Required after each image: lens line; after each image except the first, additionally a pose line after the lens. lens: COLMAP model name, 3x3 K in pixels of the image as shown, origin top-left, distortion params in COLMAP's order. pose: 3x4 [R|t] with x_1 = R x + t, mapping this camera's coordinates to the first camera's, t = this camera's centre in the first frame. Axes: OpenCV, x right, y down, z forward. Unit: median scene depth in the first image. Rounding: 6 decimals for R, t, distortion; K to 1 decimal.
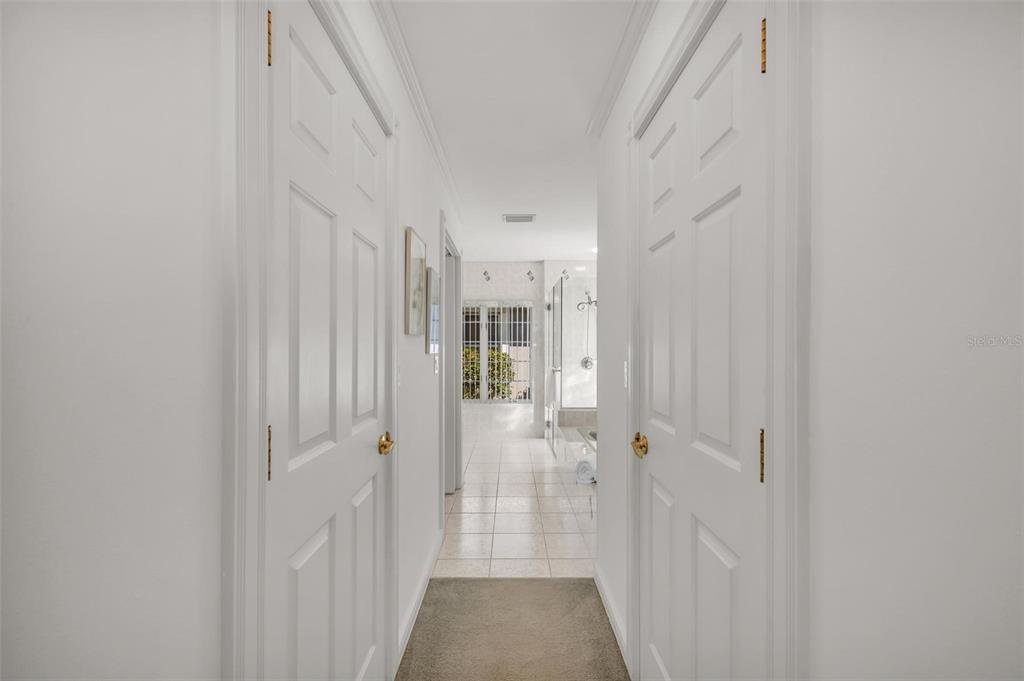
lens RADIAL K [[496.2, 0, 510.7], [0, 496.2, 343.5], [0, 0, 1]] dist [0.019467, 0.000314]
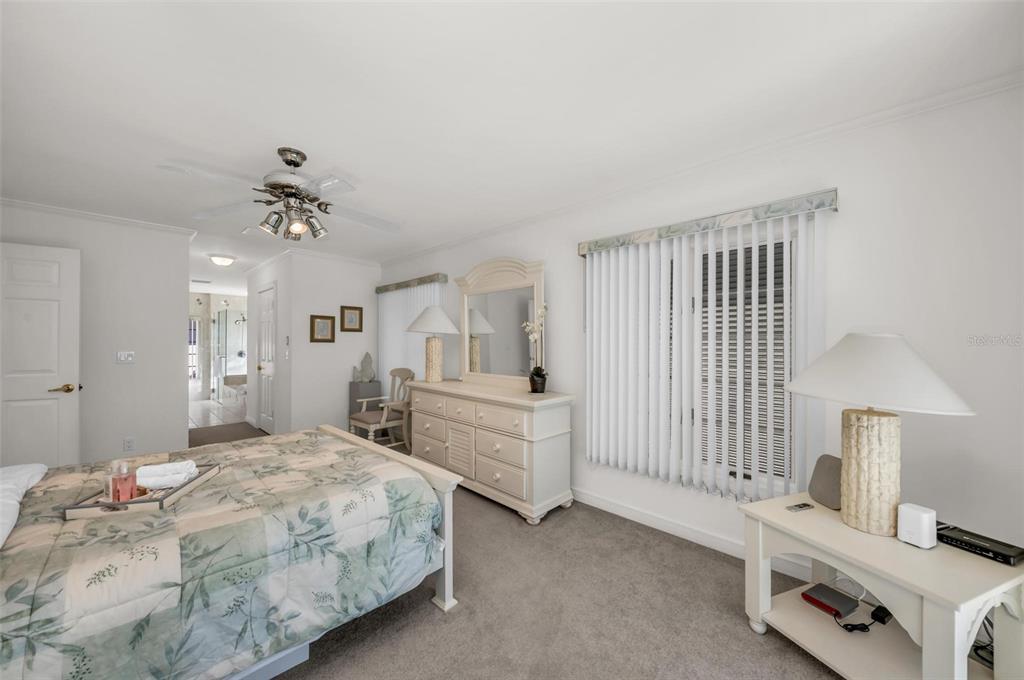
lens RADIAL K [[361.2, 0, 520.2], [0, 361.2, 340.5], [0, 0, 1]] dist [0.001845, -0.002294]
pose [[0.688647, 0.002929, 0.725091, -0.096520], [-0.000228, 0.999993, -0.003823, -0.004097], [-0.725097, 0.002467, 0.688643, -0.601077]]
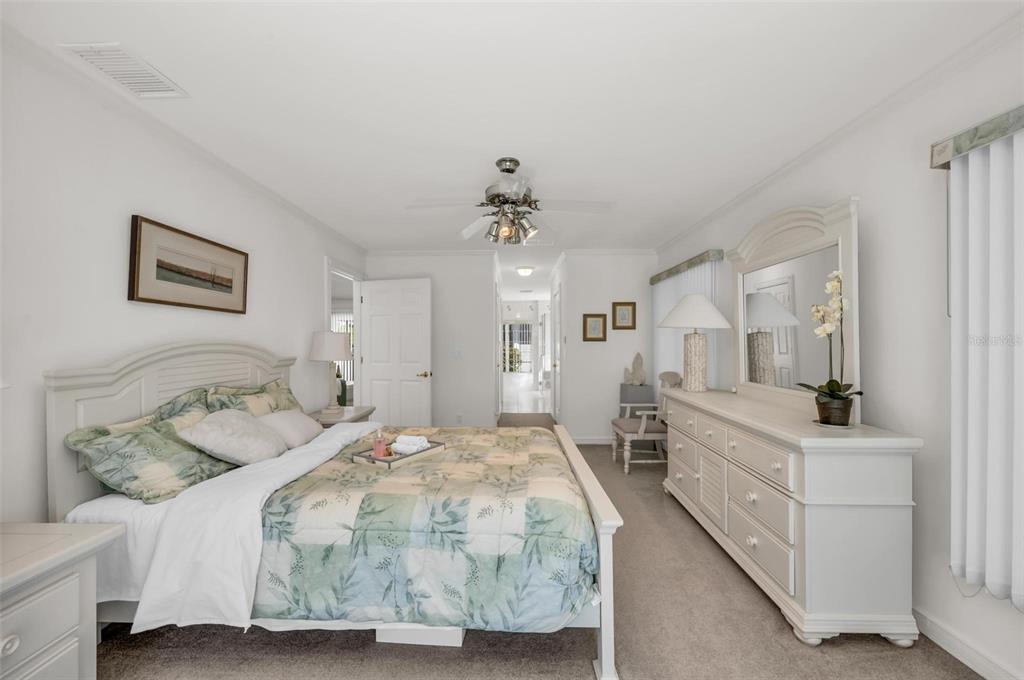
lens RADIAL K [[403.7, 0, 505.9], [0, 403.7, 341.8], [0, 0, 1]] dist [0.011700, -0.003070]
pose [[0.999603, -0.009602, -0.026486, -0.018066], [0.009589, 0.999954, -0.000609, -0.003536], [0.026491, 0.000355, 0.999649, -0.608837]]
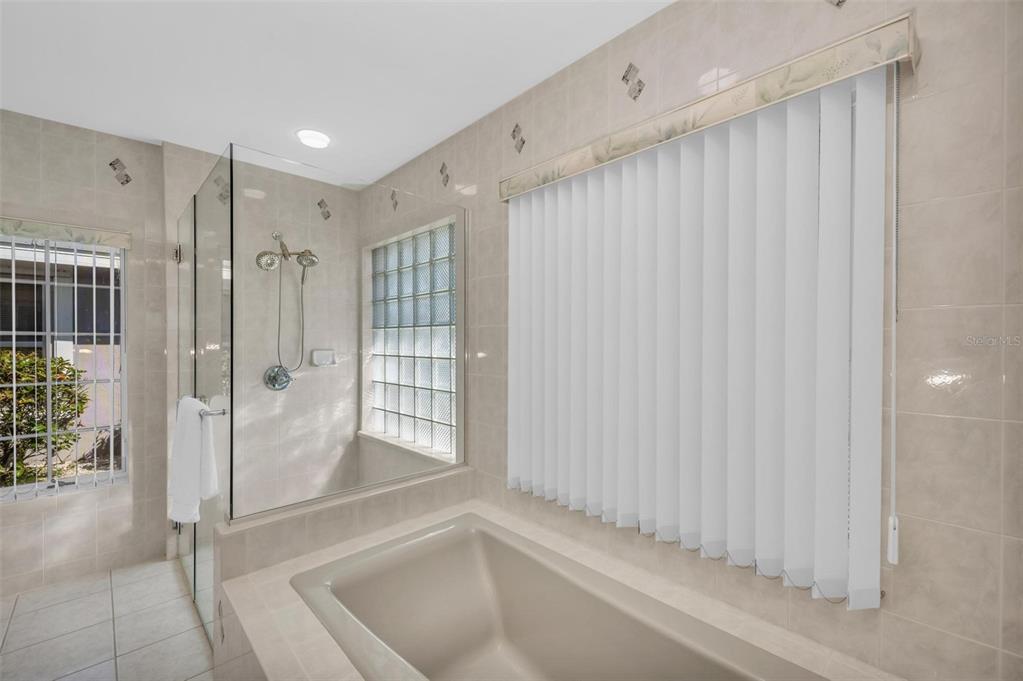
lens RADIAL K [[403.3, 0, 490.2], [0, 403.3, 344.7], [0, 0, 1]] dist [0.011700, -0.003070]
pose [[0.730293, -0.003605, 0.683125, 0.032631], [-0.003012, 0.999959, 0.008497, 0.002301], [-0.683128, -0.008263, 0.730252, 0.548085]]
